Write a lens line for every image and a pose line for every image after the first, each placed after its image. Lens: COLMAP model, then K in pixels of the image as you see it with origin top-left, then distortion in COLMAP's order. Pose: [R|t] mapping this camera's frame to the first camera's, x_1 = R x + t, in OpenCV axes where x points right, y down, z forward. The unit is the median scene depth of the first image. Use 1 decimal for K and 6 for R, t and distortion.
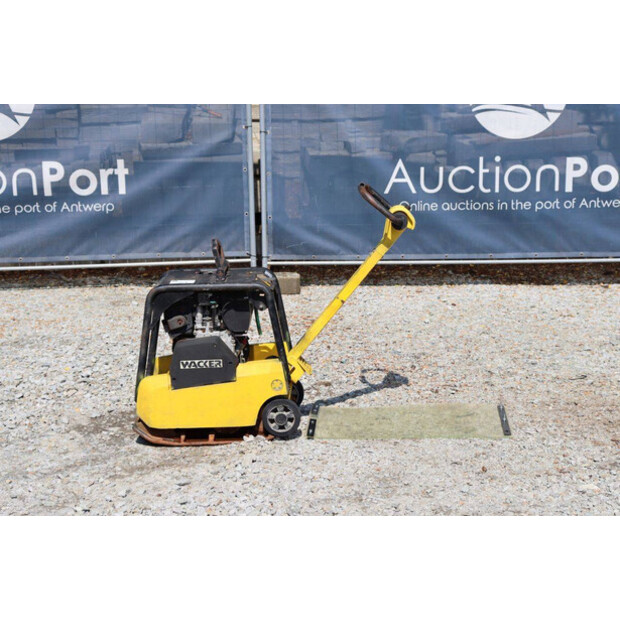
lens RADIAL K [[1335.4, 0, 298.2], [0, 1335.4, 332.7], [0, 0, 1]] dist [0.373242, 0.000000]
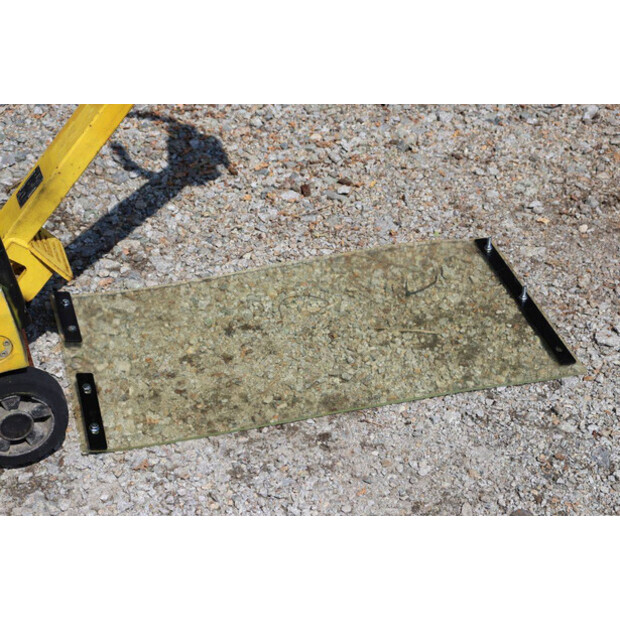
lens RADIAL K [[1448.1, 0, 312.7], [0, 1448.1, 312.7], [0, 0, 1]] dist [0.408557, 0.000000]
pose [[0.943493, -0.162038, 0.289076, -0.047391], [0.046692, 0.928603, 0.368125, -0.108441], [-0.328087, -0.333826, 0.883696, 0.618282]]
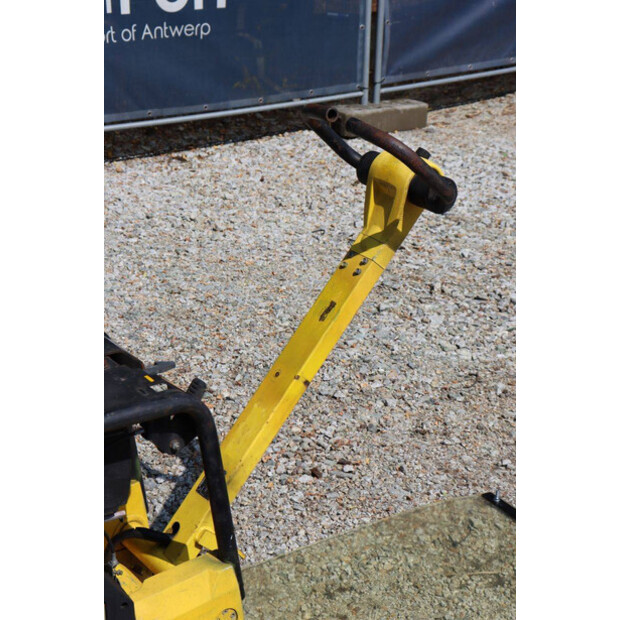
lens RADIAL K [[1445.2, 0, 304.4], [0, 1445.2, 323.7], [0, 0, 1]] dist [0.403306, 0.000000]
pose [[0.805127, -0.179513, 0.565284, -0.232667], [0.089507, 0.978956, 0.183396, -0.129827], [-0.586310, -0.097060, 0.804251, 0.618820]]
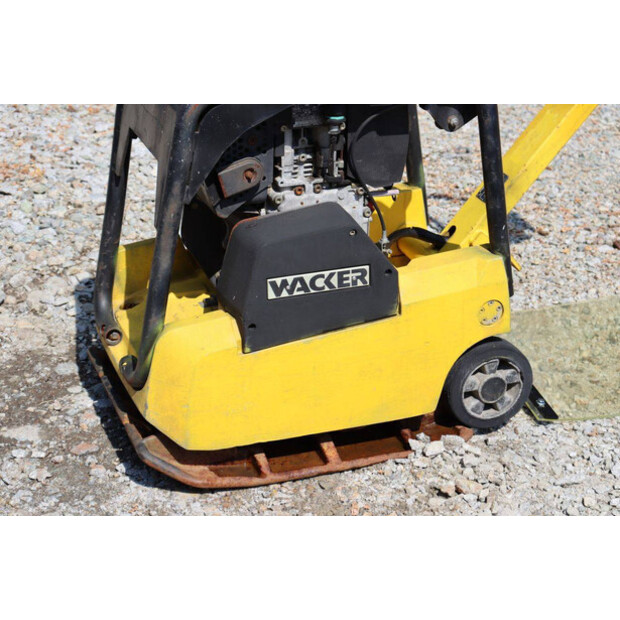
lens RADIAL K [[1445.2, 0, 312.5], [0, 1445.2, 315.3], [0, 0, 1]] dist [0.403306, 0.000000]
pose [[0.926286, -0.114006, 0.359162, -0.222030], [0.039810, 0.977408, 0.207579, -0.053393], [-0.374713, -0.177980, 0.909898, 0.606185]]
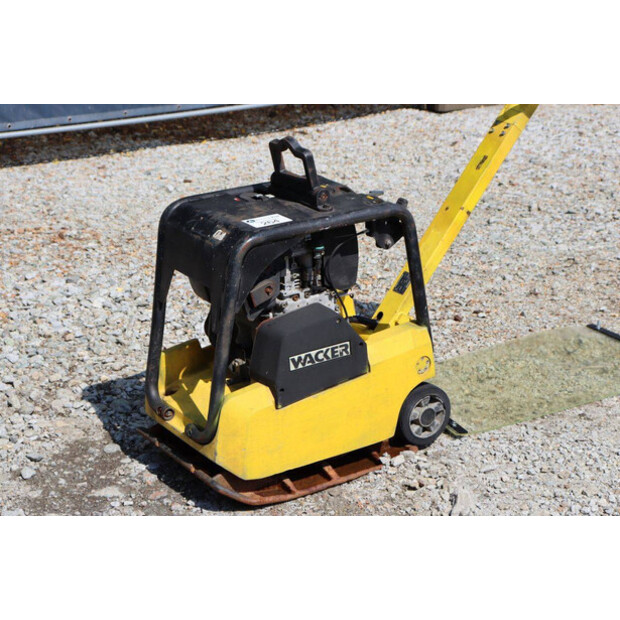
lens RADIAL K [[1445.2, 0, 310.0], [0, 1445.2, 319.8], [0, 0, 1]] dist [0.403306, 0.000000]
pose [[0.817095, -0.185452, 0.545861, -0.410610], [0.123176, 0.981142, 0.148954, -0.085119], [-0.563191, -0.054473, 0.824529, 0.473978]]
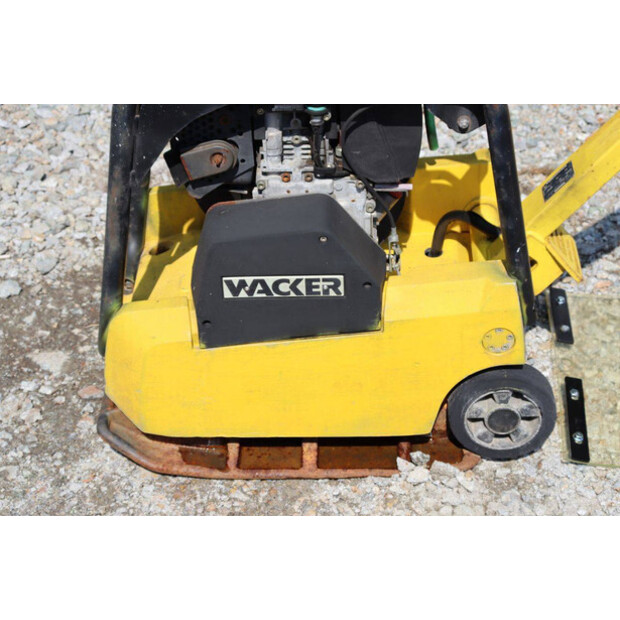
lens RADIAL K [[1445.2, 0, 315.9], [0, 1445.2, 315.0], [0, 0, 1]] dist [0.403306, 0.000000]
pose [[0.999976, -0.000346, 0.006985, -0.065439], [-0.002315, 0.926052, 0.377388, -0.109749], [-0.006599, -0.377395, 0.926029, 0.637417]]
